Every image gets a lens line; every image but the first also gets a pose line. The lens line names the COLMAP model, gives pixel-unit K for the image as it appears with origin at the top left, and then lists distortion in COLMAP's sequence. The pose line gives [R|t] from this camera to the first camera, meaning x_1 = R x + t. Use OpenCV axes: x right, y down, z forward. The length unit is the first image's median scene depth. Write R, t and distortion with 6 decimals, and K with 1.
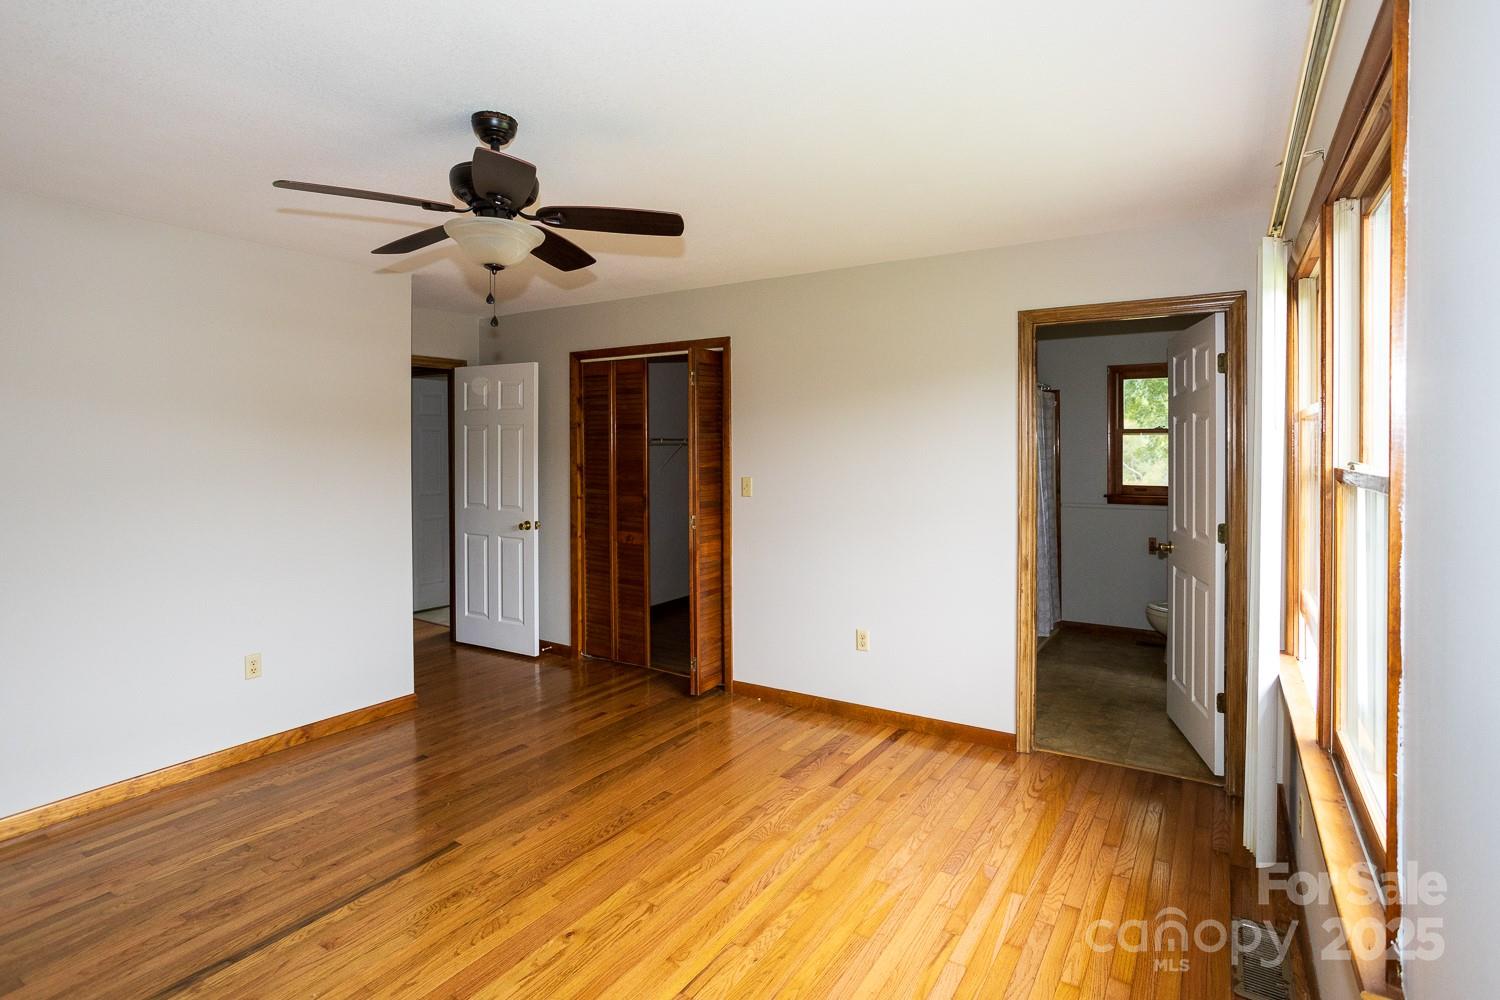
lens RADIAL K [[736.9, 0, 752.7], [0, 736.9, 450.7], [0, 0, 1]] dist [-0.029780, 0.000599]
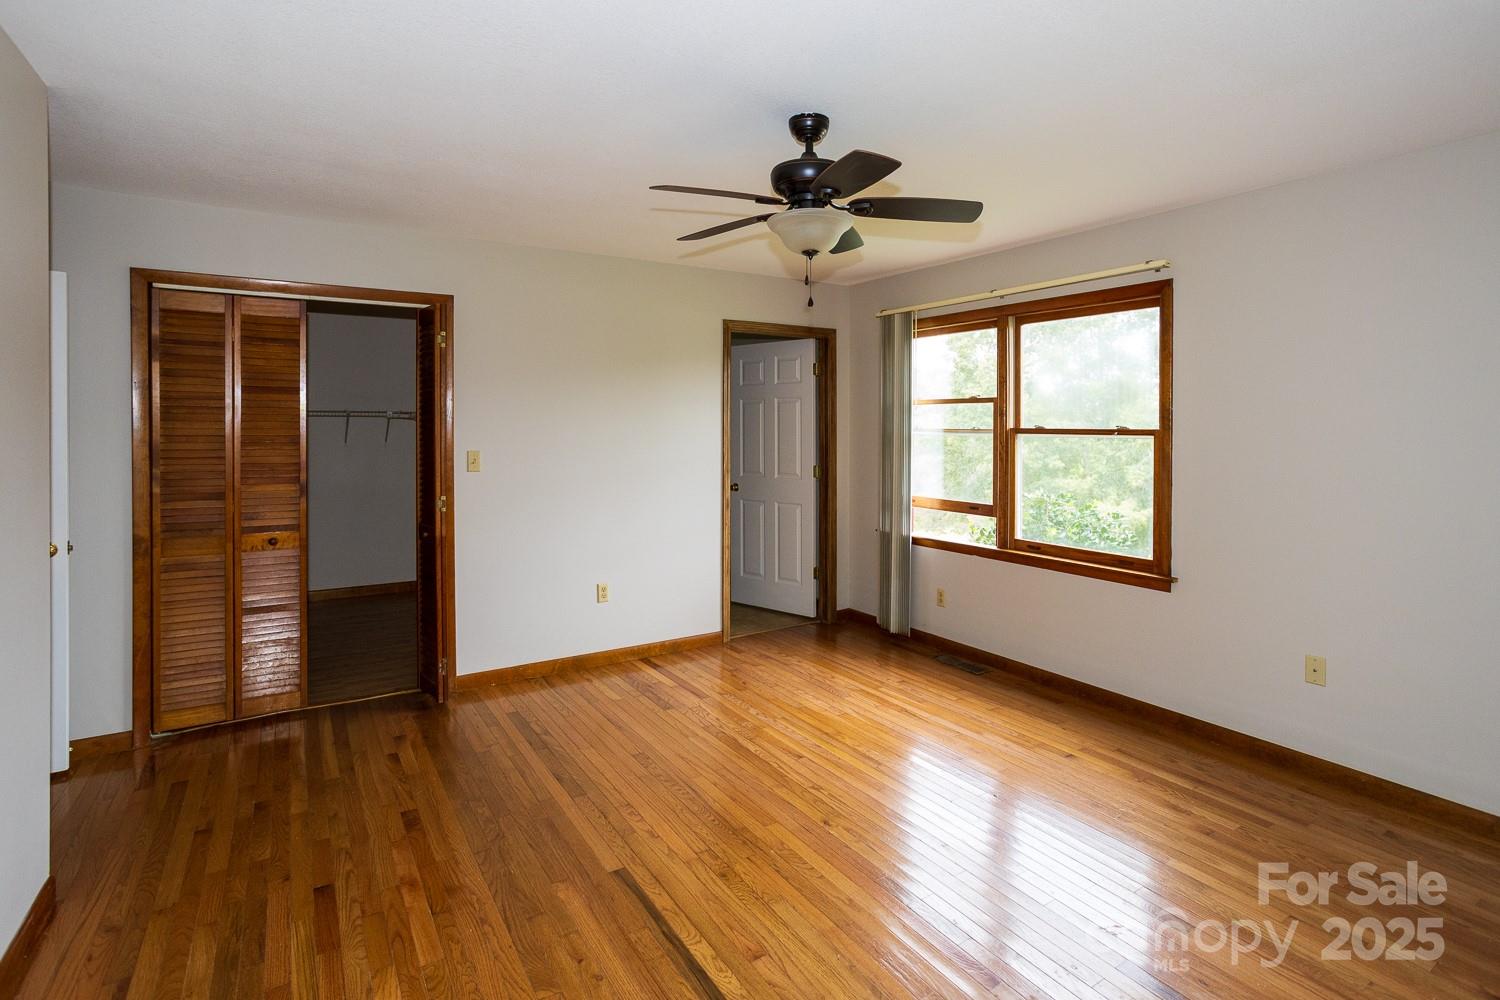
lens RADIAL K [[745.0, 0, 753.0], [0, 745.0, 413.4], [0, 0, 1]] dist [-0.031502, 0.001373]
pose [[0.427754, 0.005611, 0.903878, -0.986248], [-0.001071, 0.999983, -0.005700, -0.007576], [-0.903894, 0.001470, 0.427753, 0.405077]]
